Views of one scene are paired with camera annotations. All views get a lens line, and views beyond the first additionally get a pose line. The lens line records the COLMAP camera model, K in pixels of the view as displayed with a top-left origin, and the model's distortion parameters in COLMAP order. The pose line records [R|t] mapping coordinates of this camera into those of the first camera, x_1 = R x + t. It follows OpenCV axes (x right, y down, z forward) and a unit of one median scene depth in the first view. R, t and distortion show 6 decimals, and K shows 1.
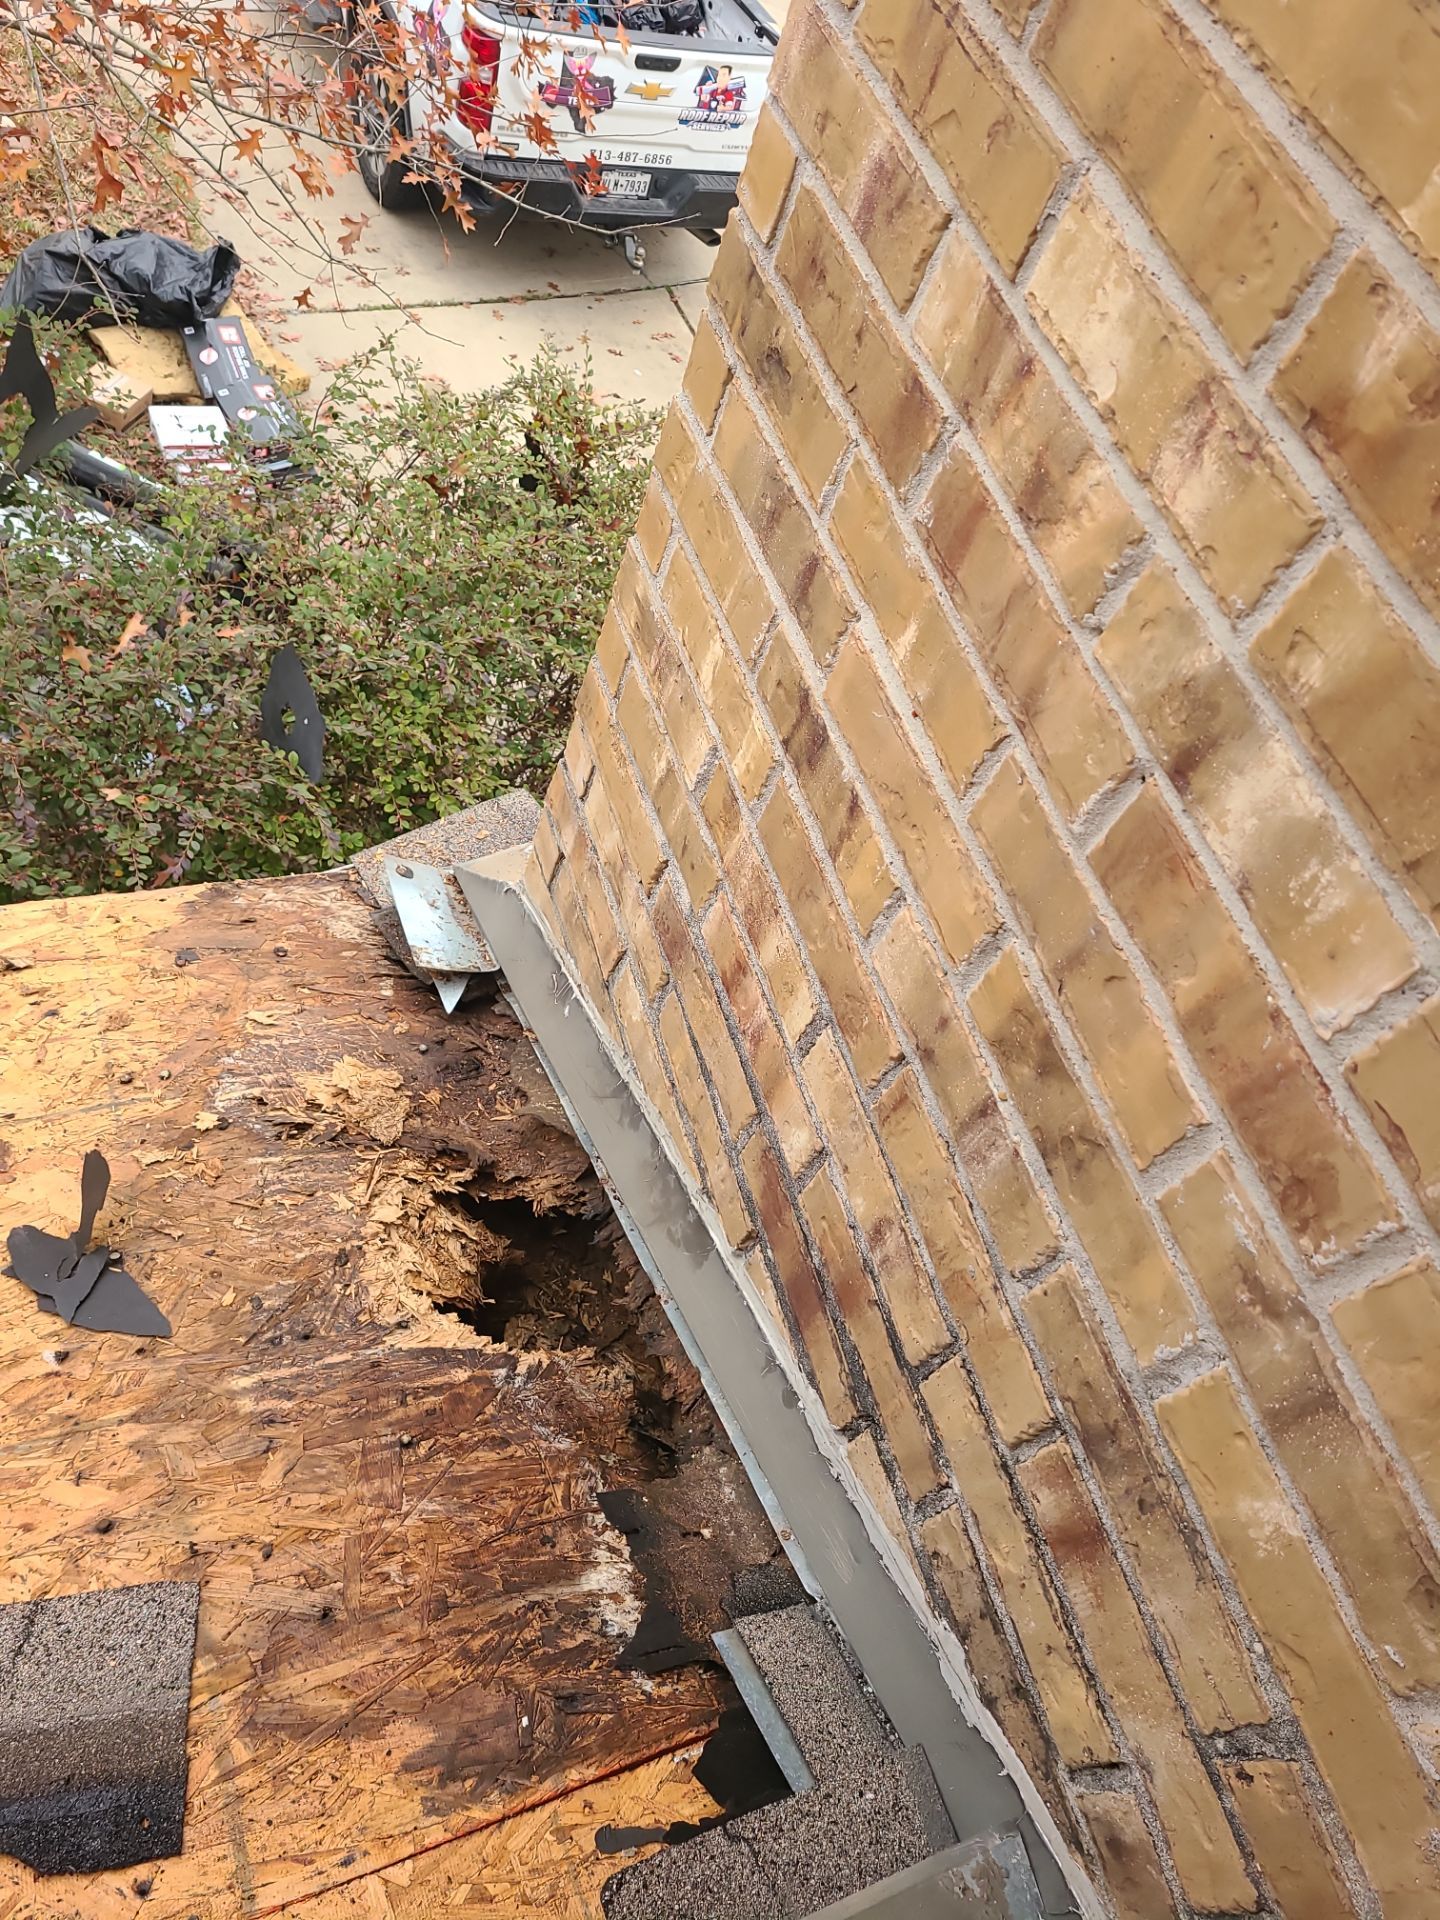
lens RADIAL K [[1514.0, 0, 750.9], [0, 1514.0, 964.1], [0, 0, 1]] dist [0.118704, -0.094484]
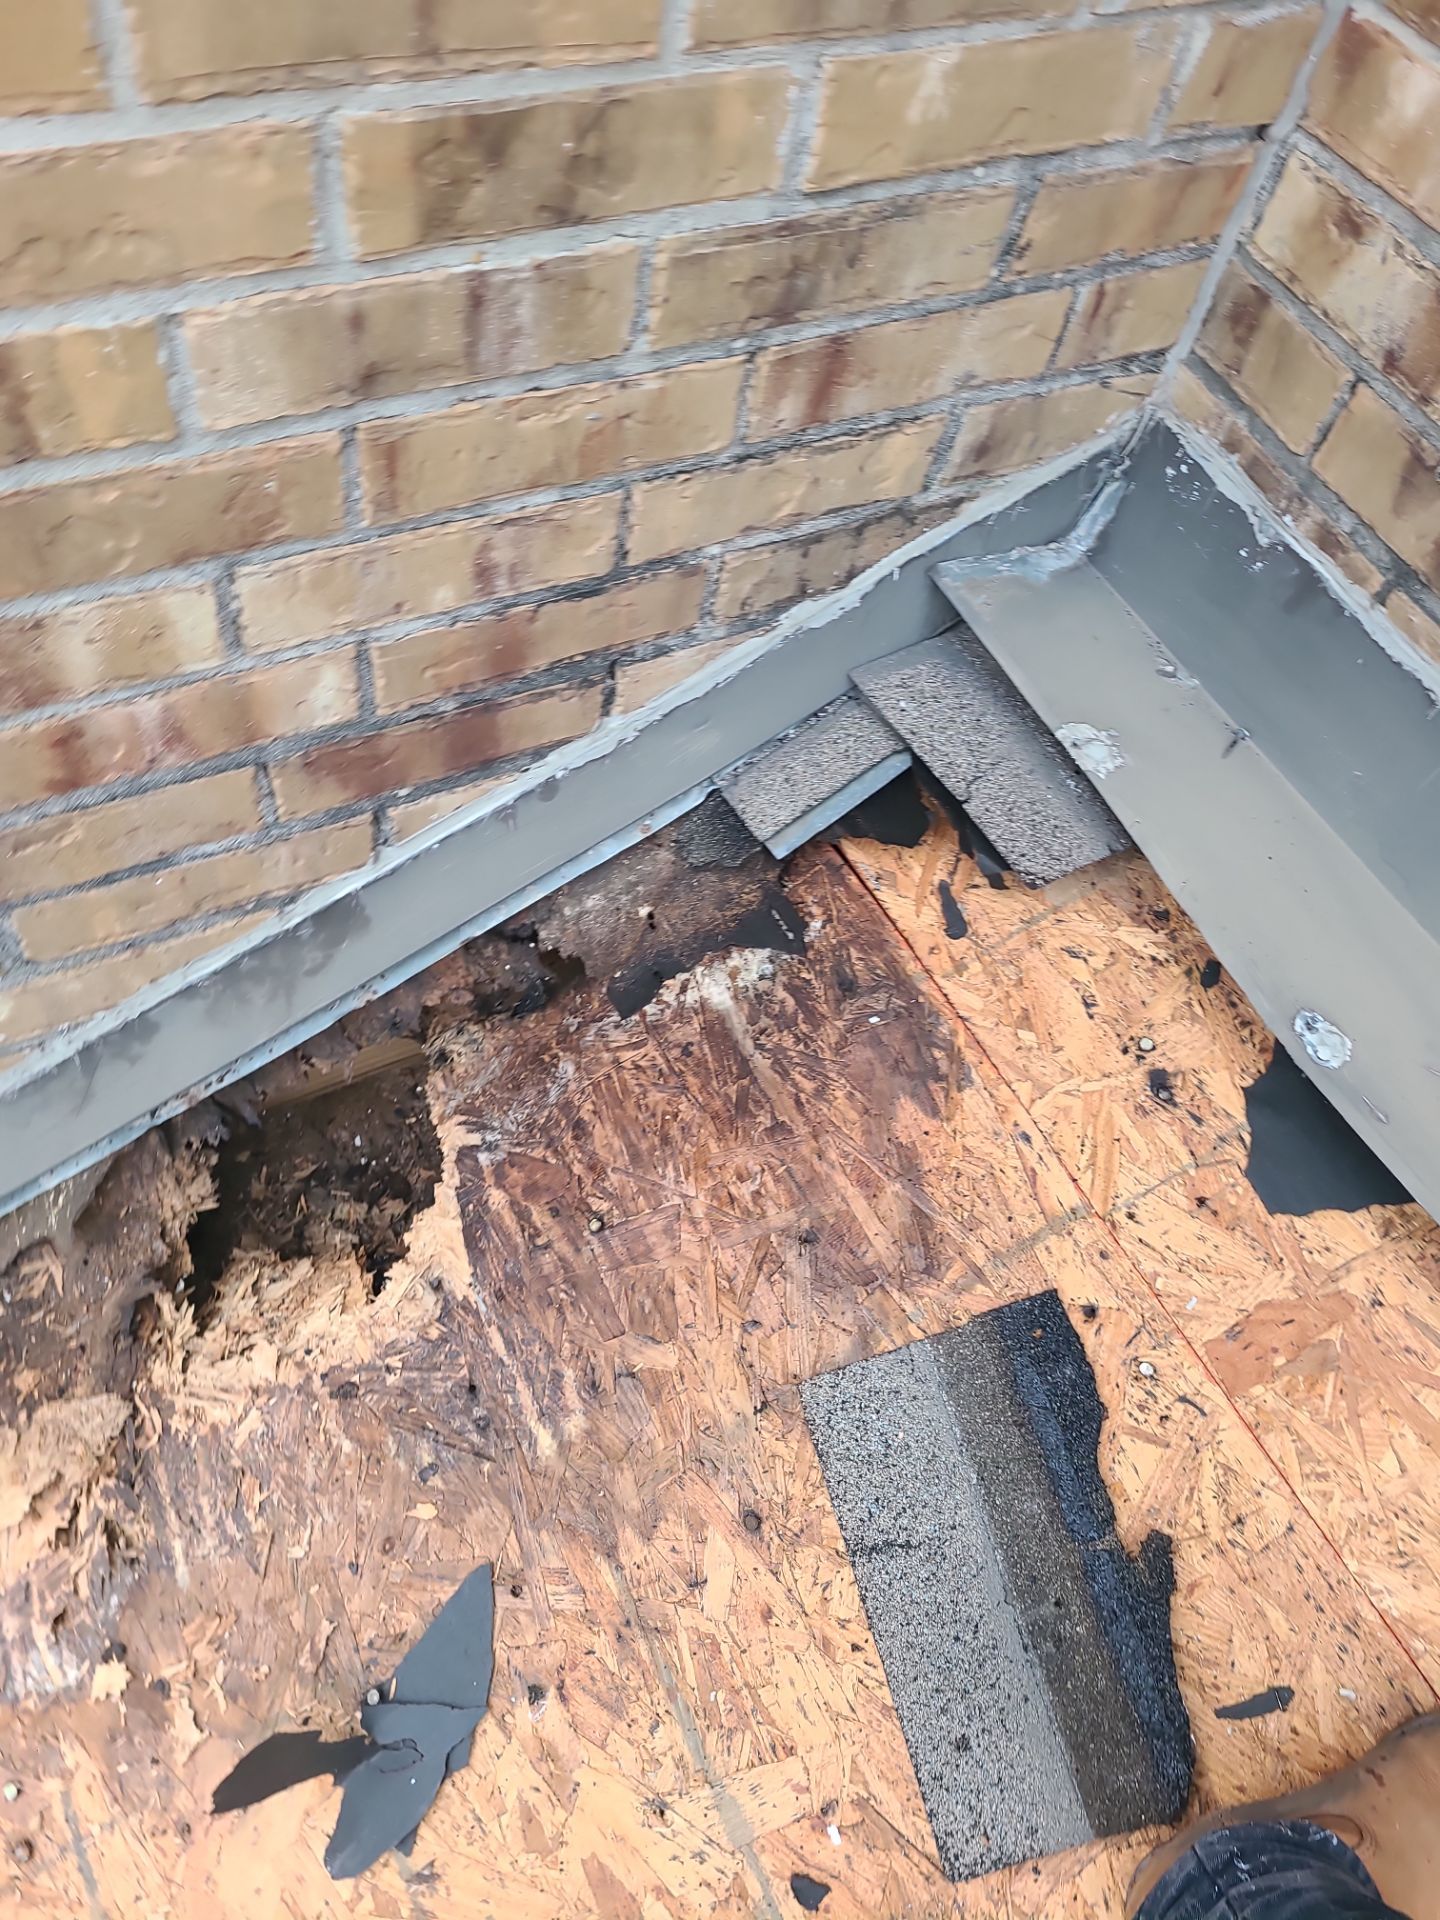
lens RADIAL K [[1447.8, 0, 720.0], [0, 1447.8, 960.0], [0, 0, 1]] dist [0.071035, -0.064733]
pose [[-0.121968, -0.949044, 0.290583, -0.325463], [0.682190, 0.132495, 0.719070, -0.252519], [-0.720930, 0.285937, 0.631268, 0.380147]]
